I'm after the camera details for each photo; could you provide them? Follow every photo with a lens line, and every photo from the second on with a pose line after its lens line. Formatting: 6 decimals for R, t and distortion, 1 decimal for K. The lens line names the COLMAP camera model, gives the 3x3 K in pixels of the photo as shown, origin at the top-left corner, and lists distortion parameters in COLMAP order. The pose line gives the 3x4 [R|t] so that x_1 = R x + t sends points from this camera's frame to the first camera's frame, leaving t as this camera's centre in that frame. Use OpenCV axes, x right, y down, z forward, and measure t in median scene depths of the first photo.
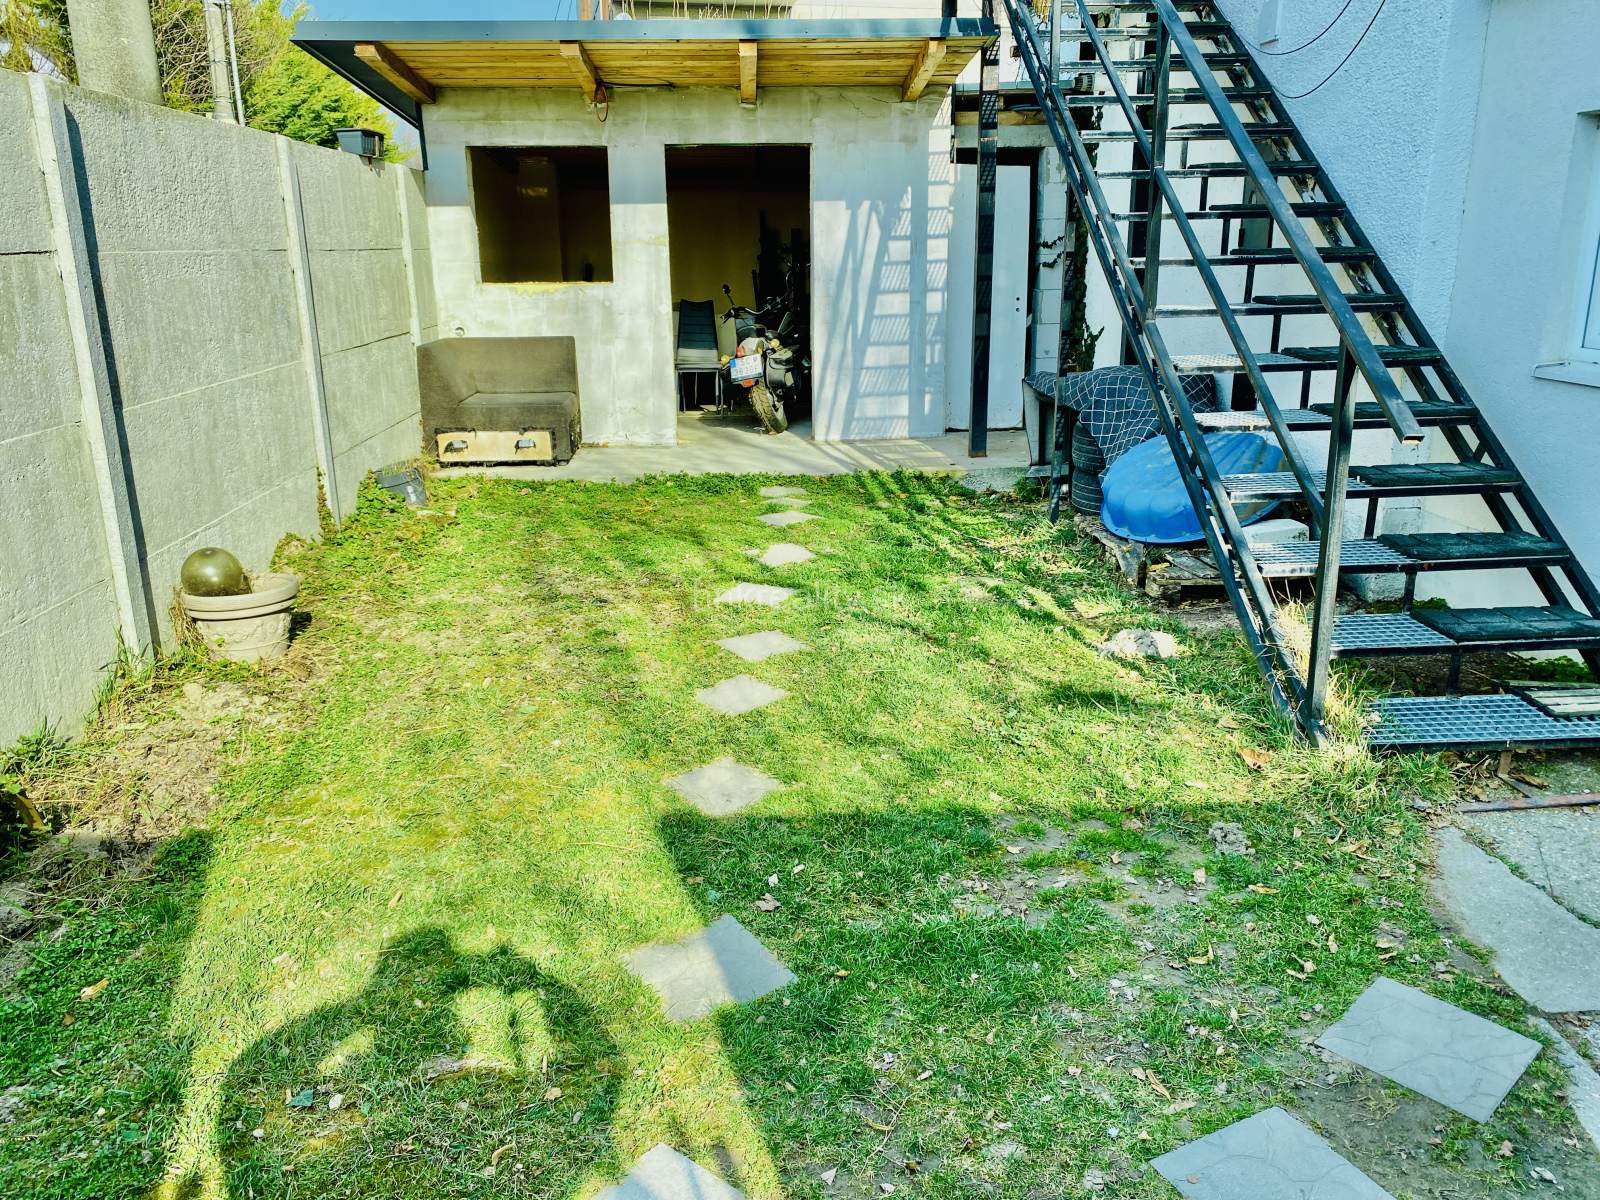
lens RADIAL K [[1220.2, 0, 801.9], [0, 1220.2, 599.8], [0, 0, 1]] dist [0.007318, 0.002387]
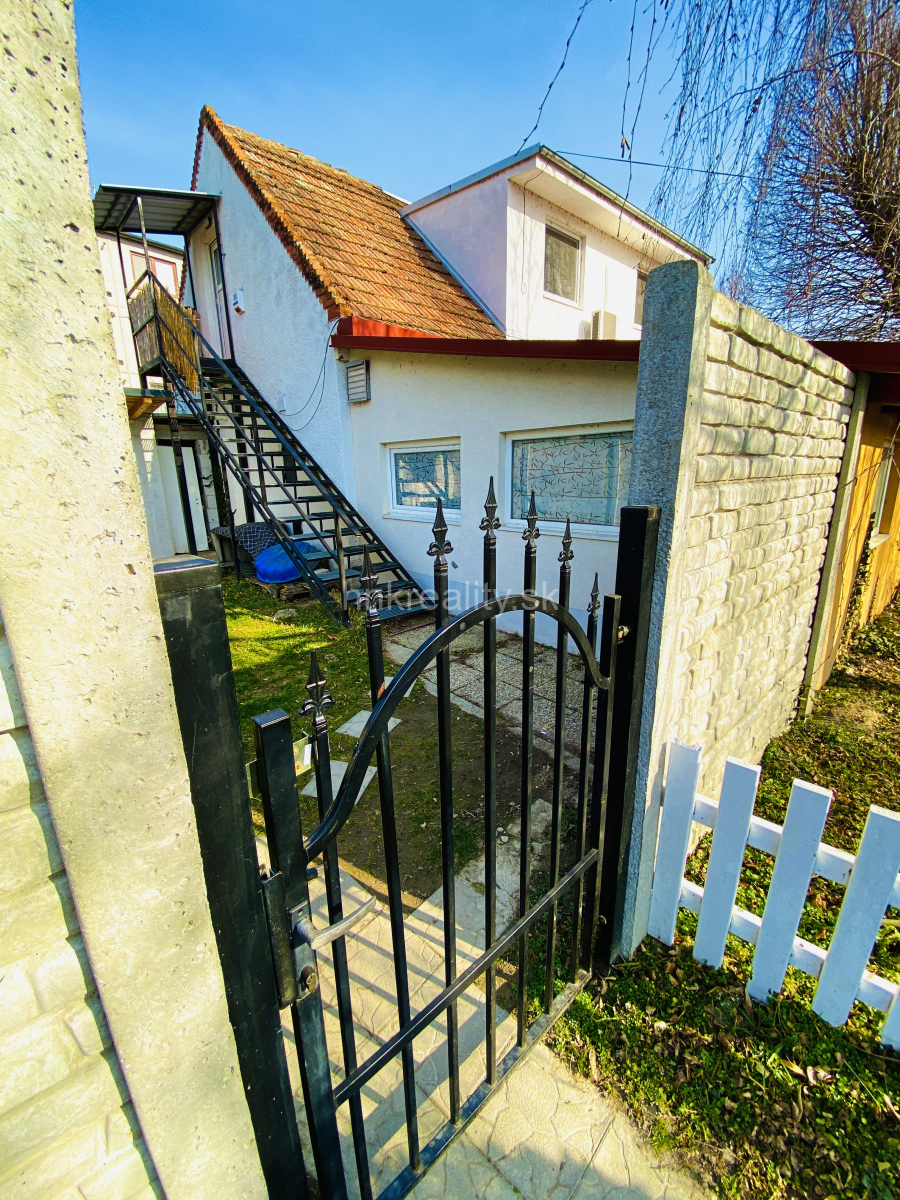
lens RADIAL K [[480.6, 0, 449.6], [0, 480.6, 600.5], [0, 0, 1]] dist [0.002877, 0.000015]
pose [[0.778925, -0.161773, 0.605892, -0.089938], [0.177358, 0.983538, 0.034596, 0.026219], [-0.601515, 0.080512, 0.794794, -0.136744]]
